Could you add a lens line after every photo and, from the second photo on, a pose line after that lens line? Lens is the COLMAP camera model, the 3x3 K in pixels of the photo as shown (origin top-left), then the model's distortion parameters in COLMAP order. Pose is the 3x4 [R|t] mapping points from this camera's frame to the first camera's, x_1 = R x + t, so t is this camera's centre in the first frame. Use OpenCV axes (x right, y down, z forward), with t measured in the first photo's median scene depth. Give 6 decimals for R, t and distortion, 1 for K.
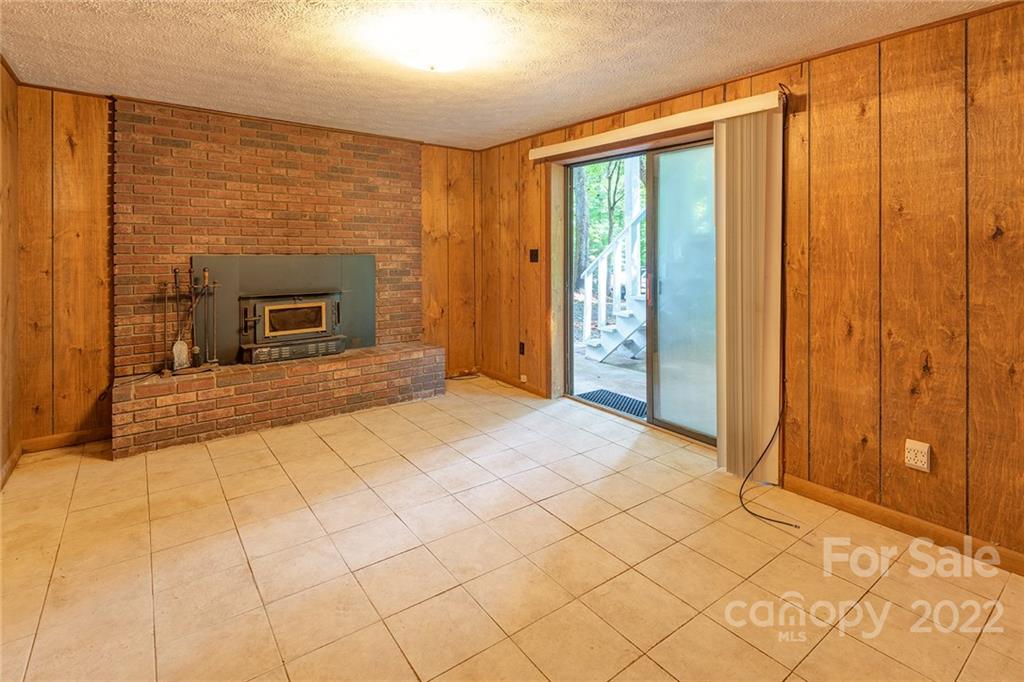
lens RADIAL K [[493.2, 0, 518.3], [0, 493.2, 246.8], [0, 0, 1]] dist [0.016306, -0.000552]
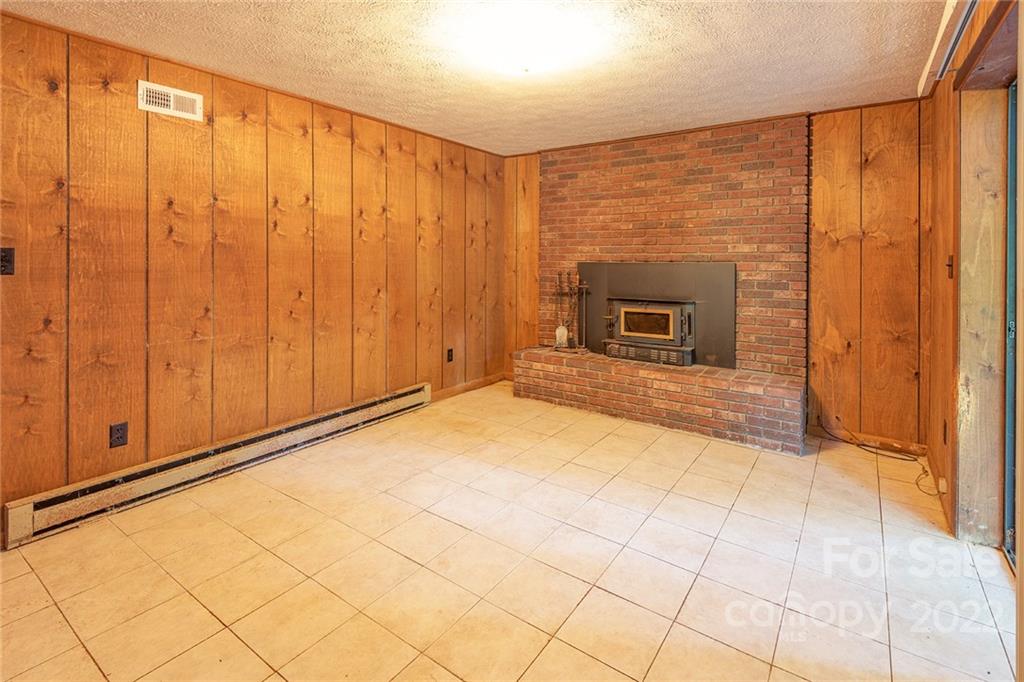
lens RADIAL K [[495.2, 0, 511.5], [0, 495.2, 260.0], [0, 0, 1]] dist [0.014782, -0.001624]
pose [[0.300218, 0.002336, -0.953868, 0.484481], [0.005324, 0.999977, 0.004124, 0.006603], [0.953856, -0.006316, 0.300199, 0.431464]]
